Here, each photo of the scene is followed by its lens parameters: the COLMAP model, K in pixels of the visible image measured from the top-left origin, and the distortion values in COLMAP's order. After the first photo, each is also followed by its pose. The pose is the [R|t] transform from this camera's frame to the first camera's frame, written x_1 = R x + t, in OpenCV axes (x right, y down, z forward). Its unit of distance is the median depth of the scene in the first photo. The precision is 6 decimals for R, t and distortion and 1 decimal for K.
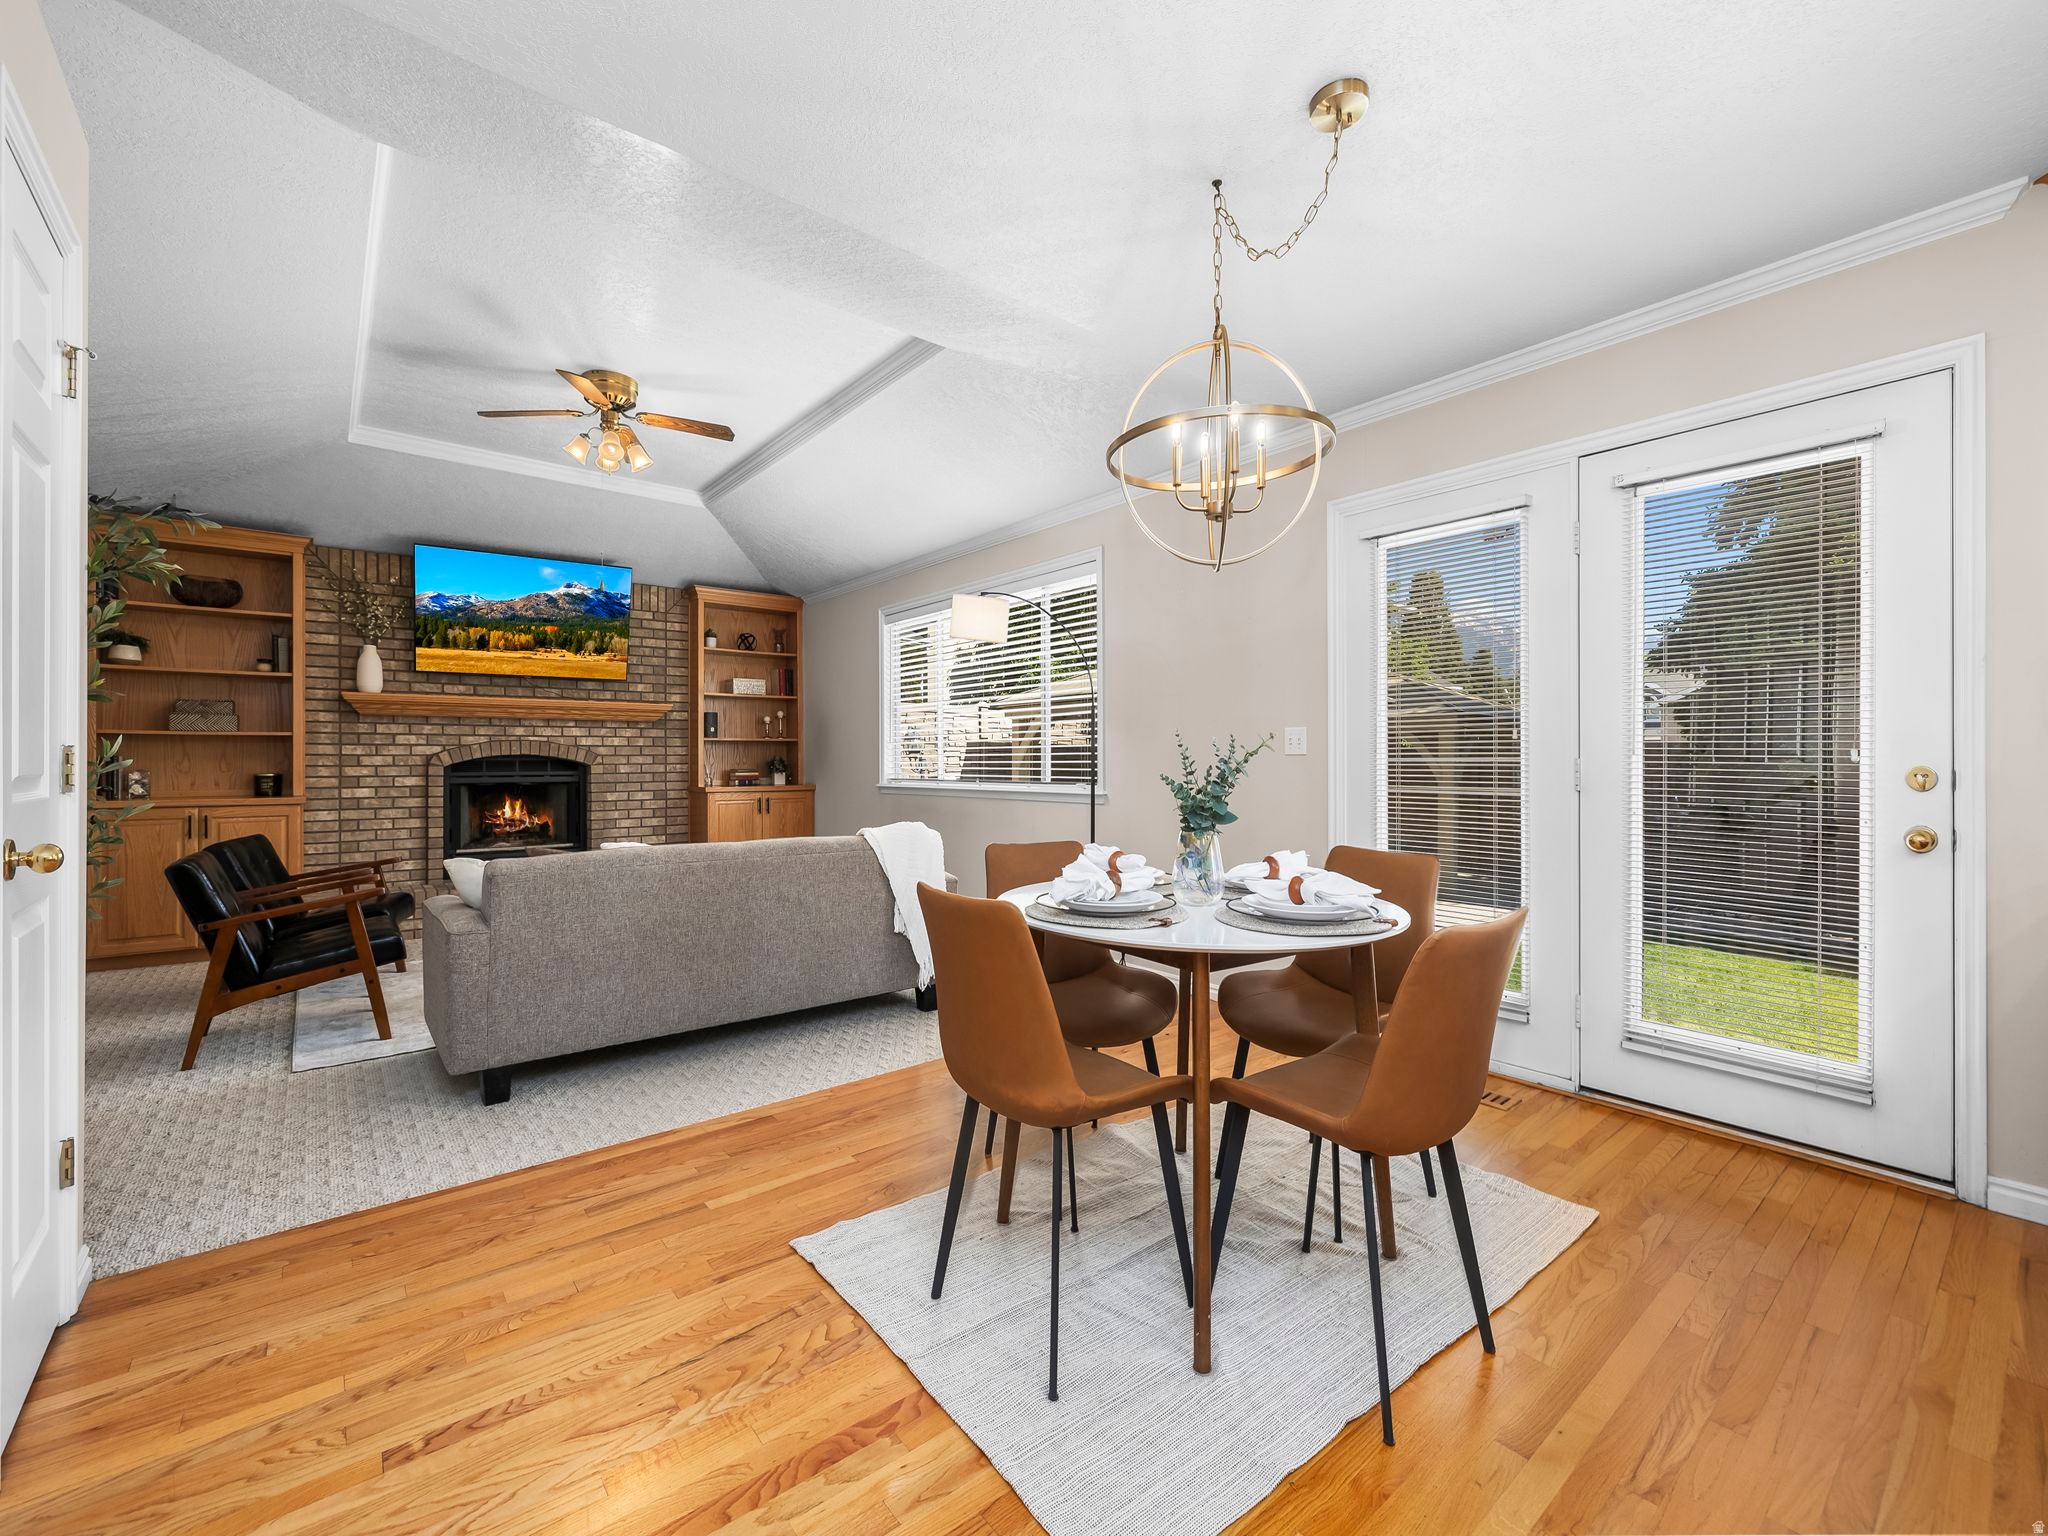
lens RADIAL K [[860.8, 0, 1016.5], [0, 860.8, 758.5], [0, 0, 1]] dist [0.002799, 0.000623]
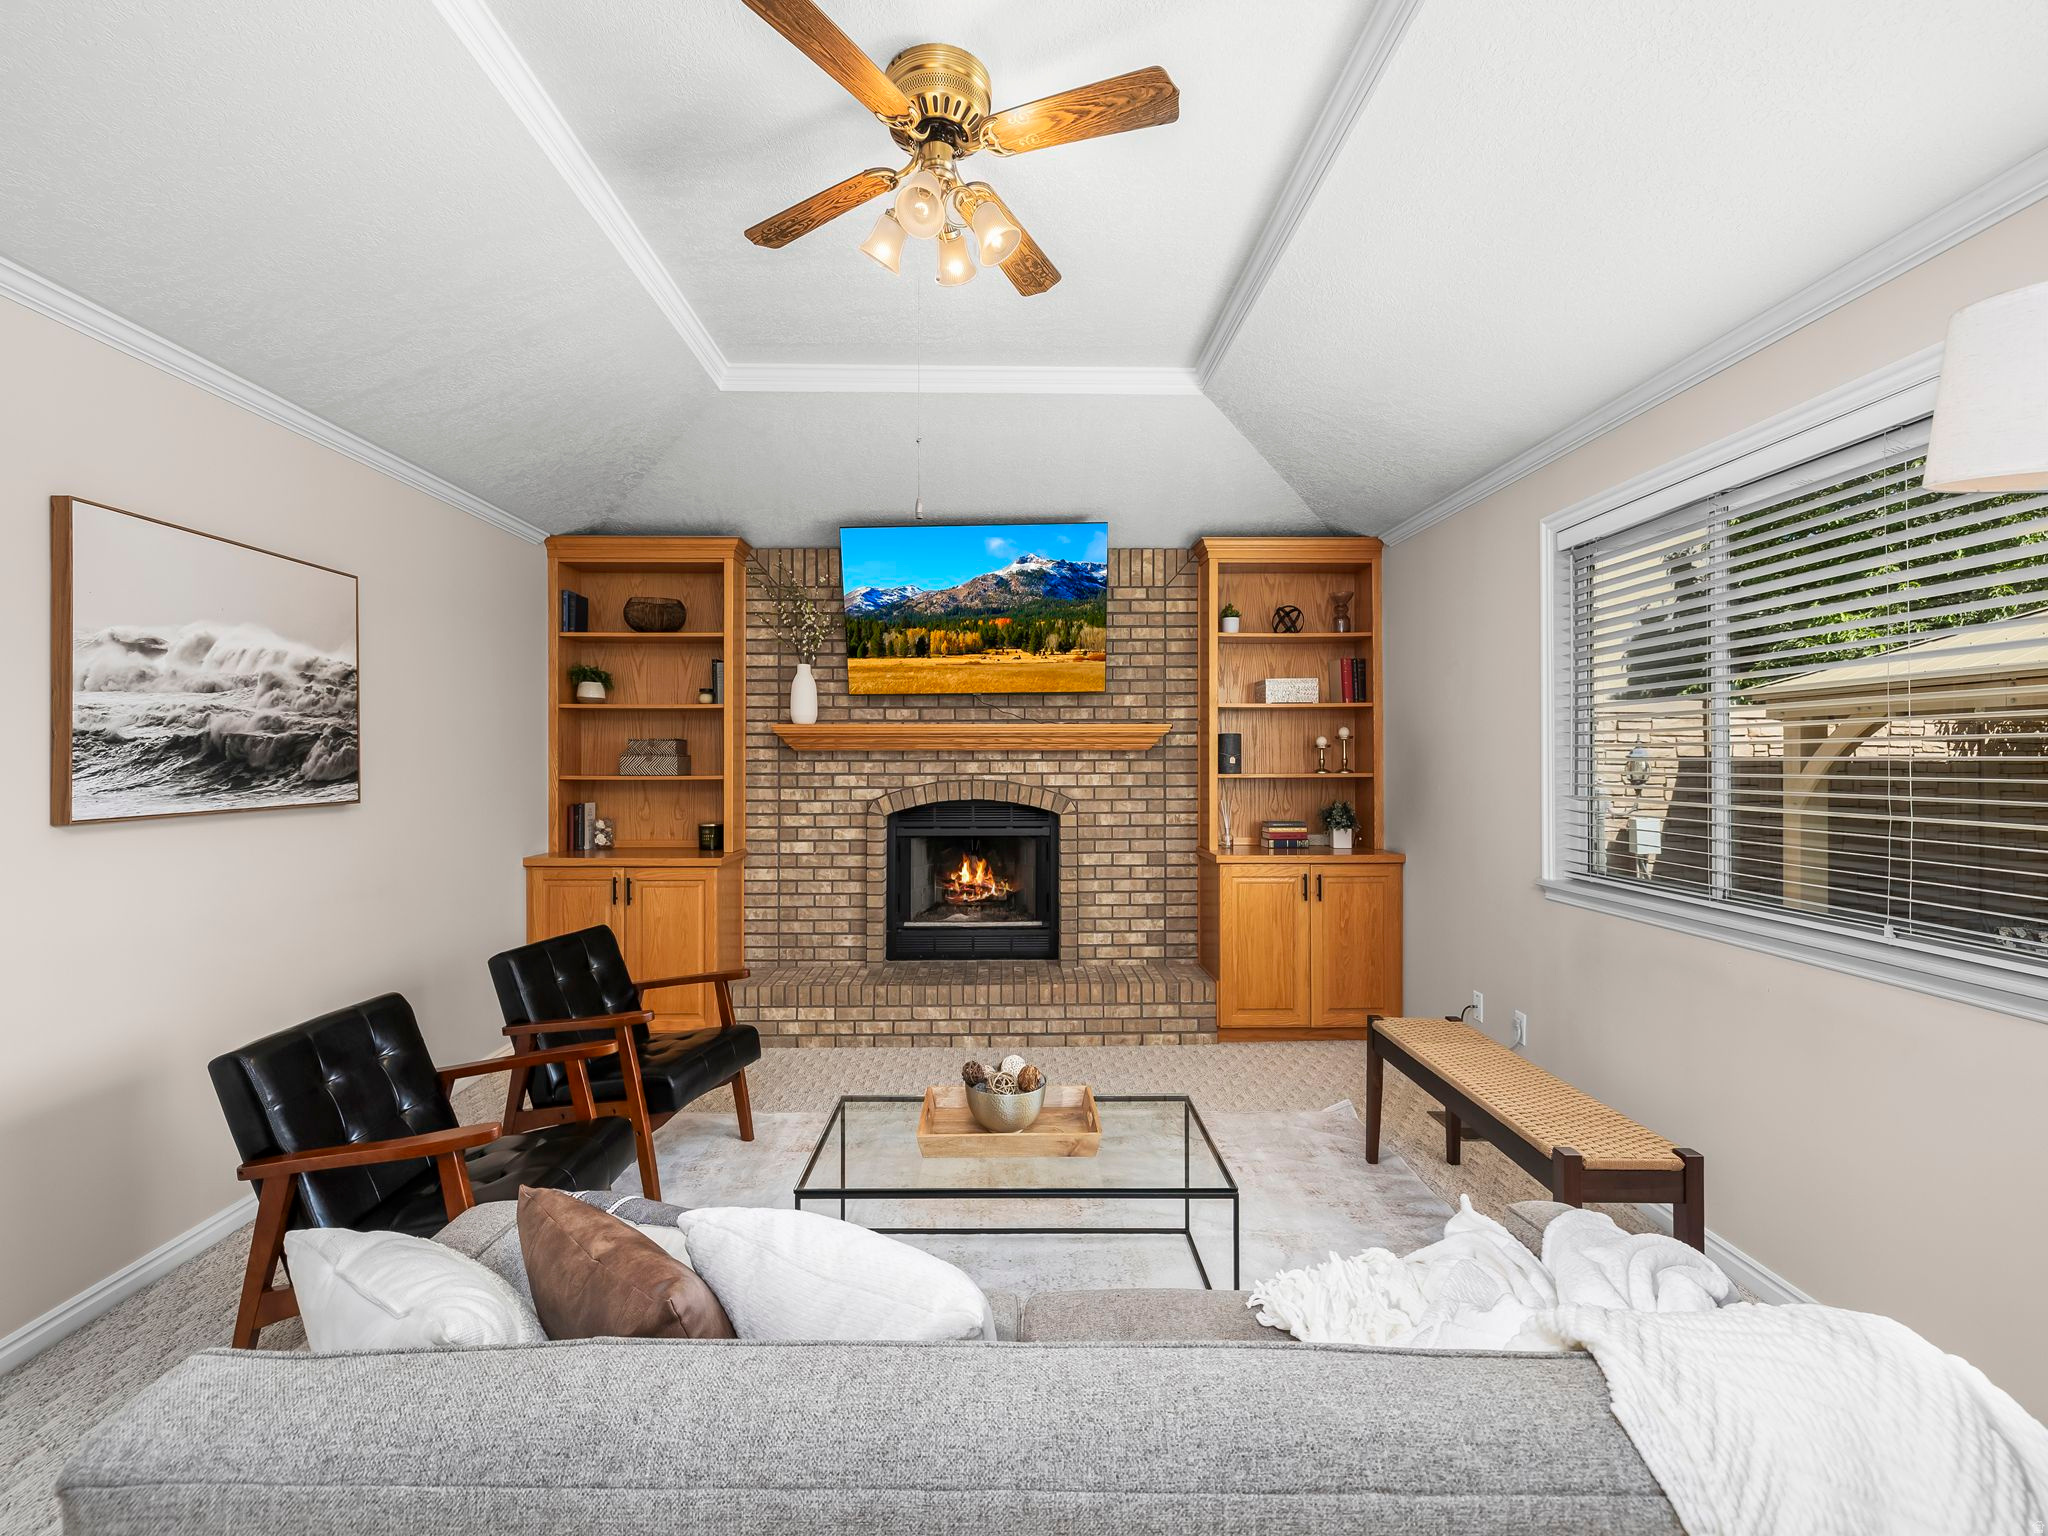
lens RADIAL K [[860.8, 0, 1009.5], [0, 860.8, 759.9], [0, 0, 1]] dist [0.002799, 0.000623]
pose [[0.781182, -0.003841, -0.624292, -0.094666], [-0.000196, 0.999980, -0.006398, -0.034391], [0.624303, 0.005120, 0.781165, 0.453336]]
